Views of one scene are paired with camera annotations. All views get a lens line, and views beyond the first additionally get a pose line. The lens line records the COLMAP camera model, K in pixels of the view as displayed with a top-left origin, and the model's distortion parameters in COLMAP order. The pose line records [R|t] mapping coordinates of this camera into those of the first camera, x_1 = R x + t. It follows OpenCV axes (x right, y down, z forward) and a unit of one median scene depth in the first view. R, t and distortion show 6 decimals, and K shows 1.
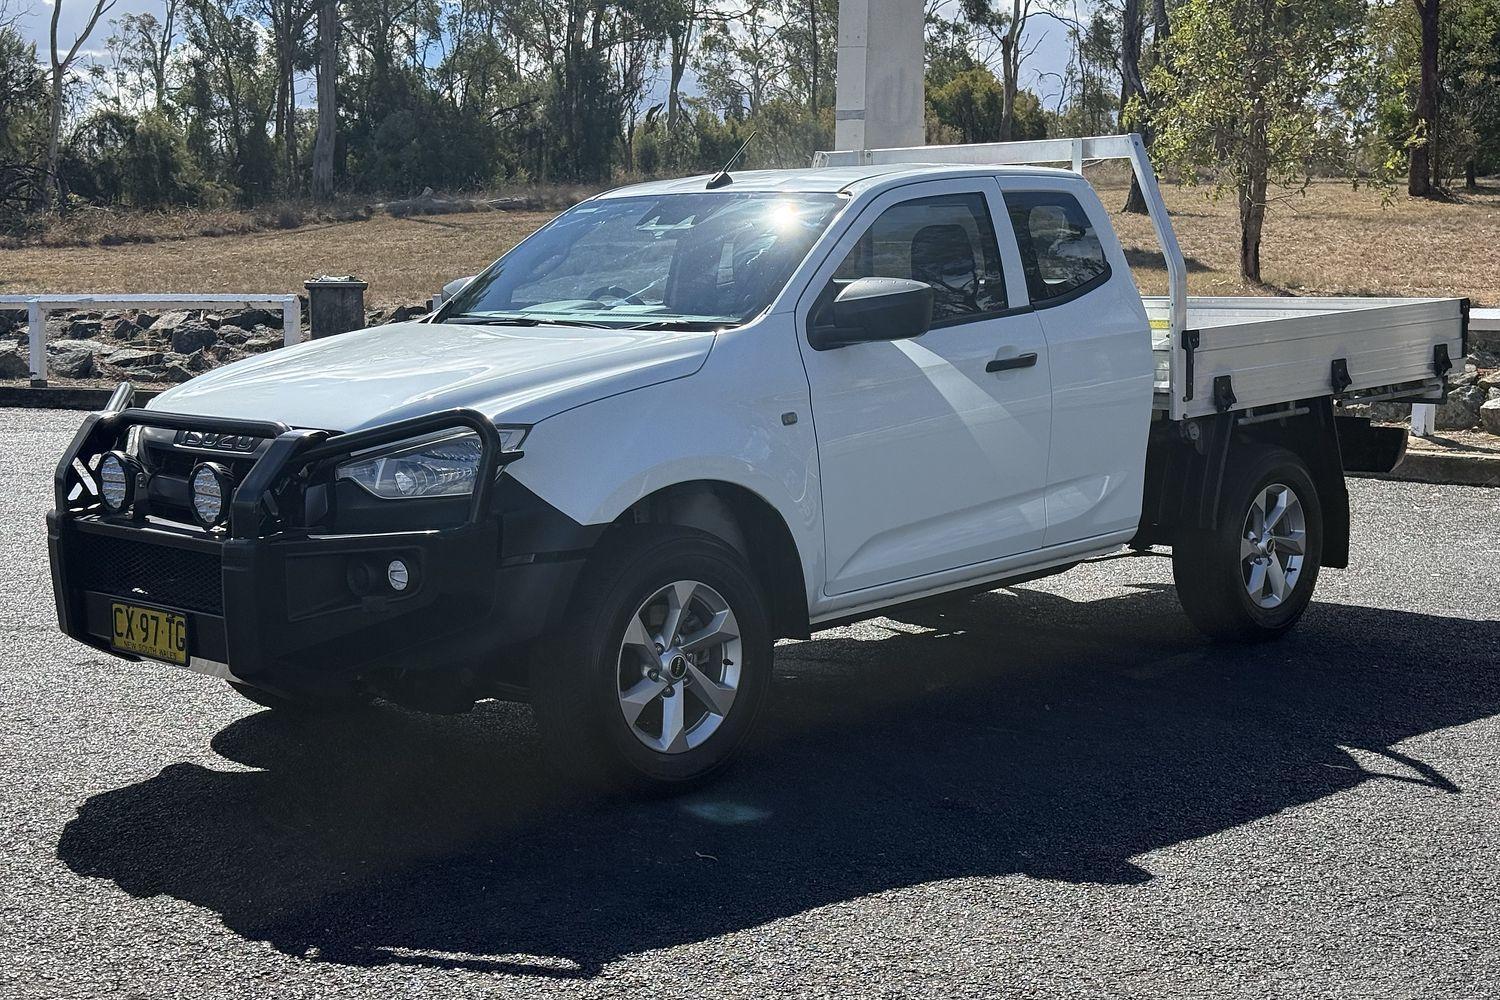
lens RADIAL K [[1917.1, 0, 760.7], [0, 1917.1, 496.5], [0, 0, 1]] dist [0.121435, 0.000000]
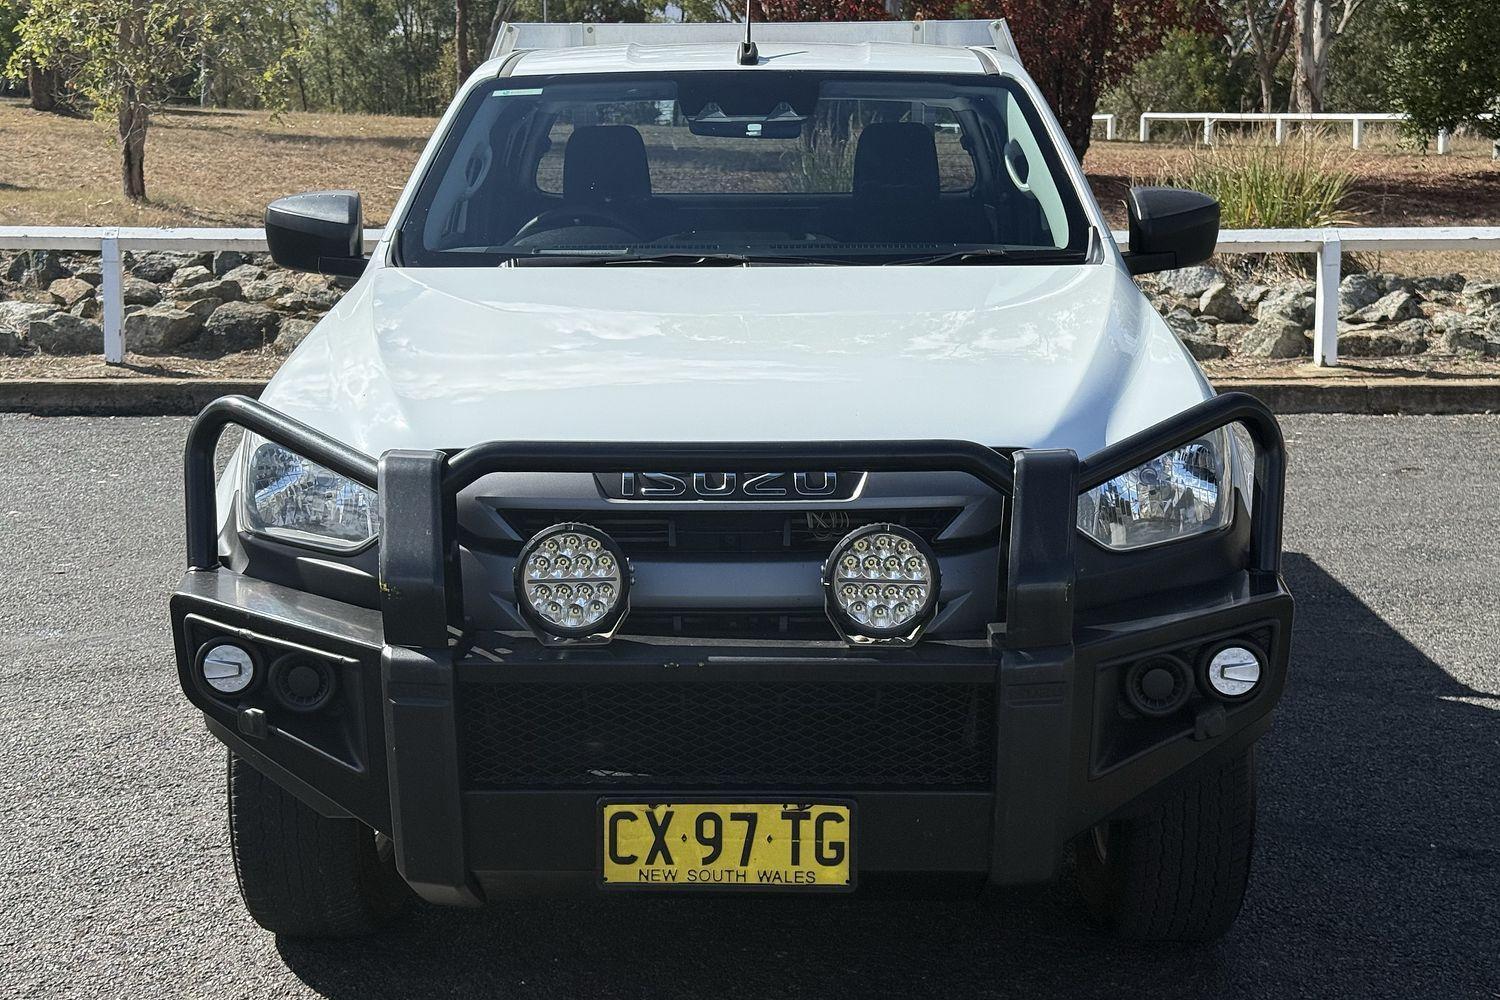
lens RADIAL K [[1917.1, 0, 749.8], [0, 1917.1, 498.5], [0, 0, 1]] dist [0.121435, 0.000000]
pose [[0.738628, -0.100115, 0.666637, -0.663738], [0.072658, 0.994973, 0.068919, -0.064728], [-0.670186, -0.002469, 0.742189, 0.590651]]
